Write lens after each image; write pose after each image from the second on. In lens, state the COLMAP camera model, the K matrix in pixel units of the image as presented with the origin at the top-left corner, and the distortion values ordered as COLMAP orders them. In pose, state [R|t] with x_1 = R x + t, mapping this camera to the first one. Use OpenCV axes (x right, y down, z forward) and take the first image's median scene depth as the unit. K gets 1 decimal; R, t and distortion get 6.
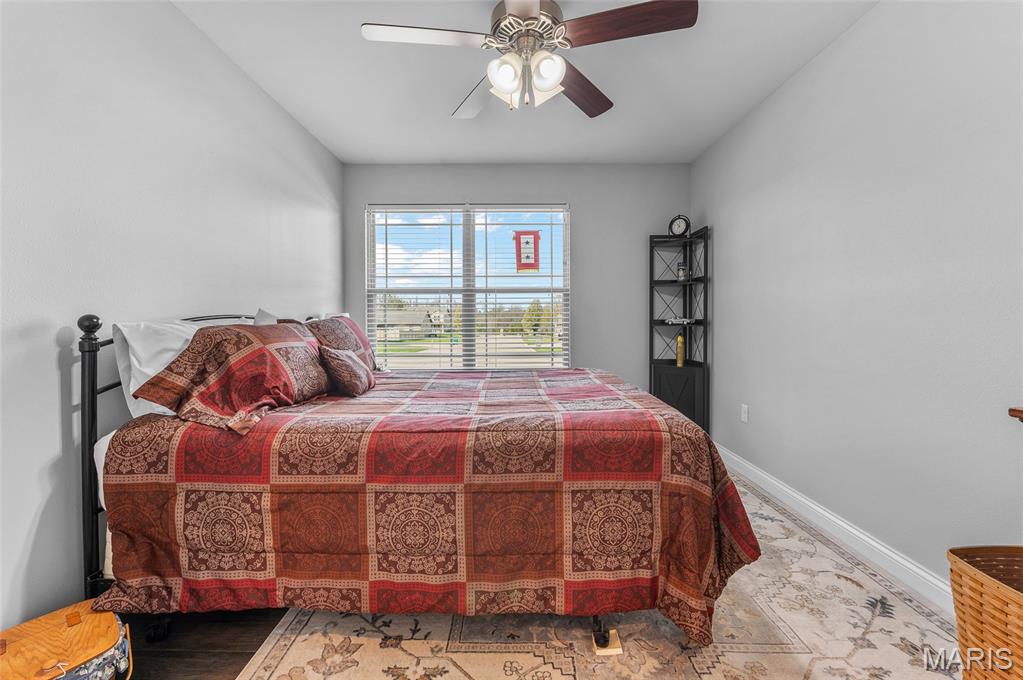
lens RADIAL K [[430.7, 0, 529.5], [0, 430.7, 326.2], [0, 0, 1]] dist [-0.010988, -0.000138]
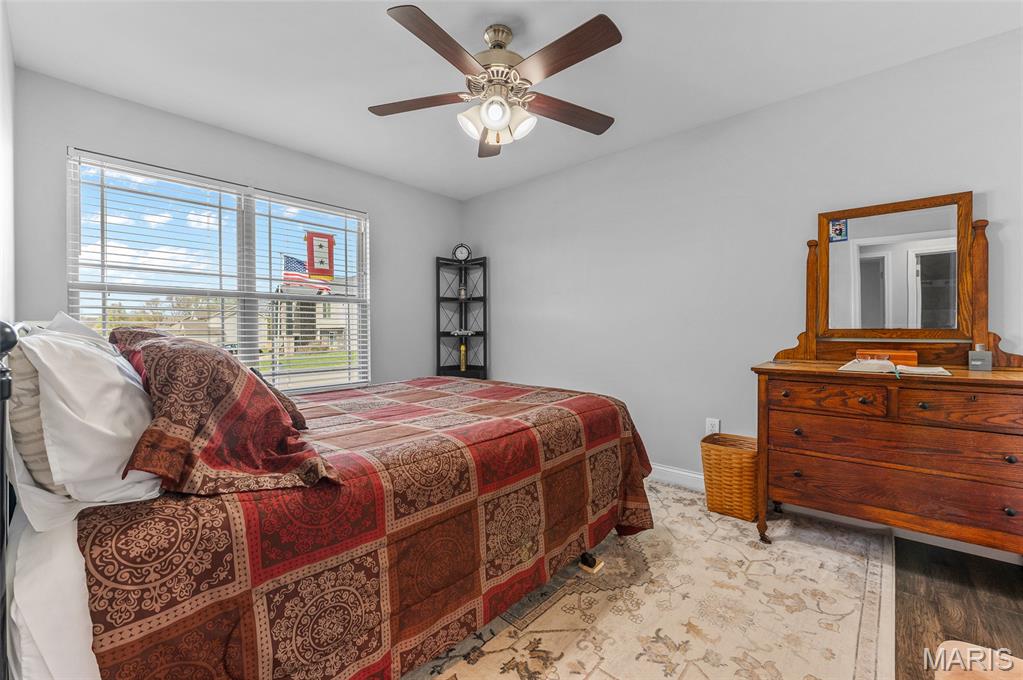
lens RADIAL K [[430.7, 0, 509.1], [0, 430.7, 334.2], [0, 0, 1]] dist [-0.010988, -0.000138]
pose [[0.650696, -0.004989, 0.759322, -1.056721], [0.012424, 0.999915, -0.004077, -0.002921], [-0.759237, 0.012087, 0.650702, 0.292305]]
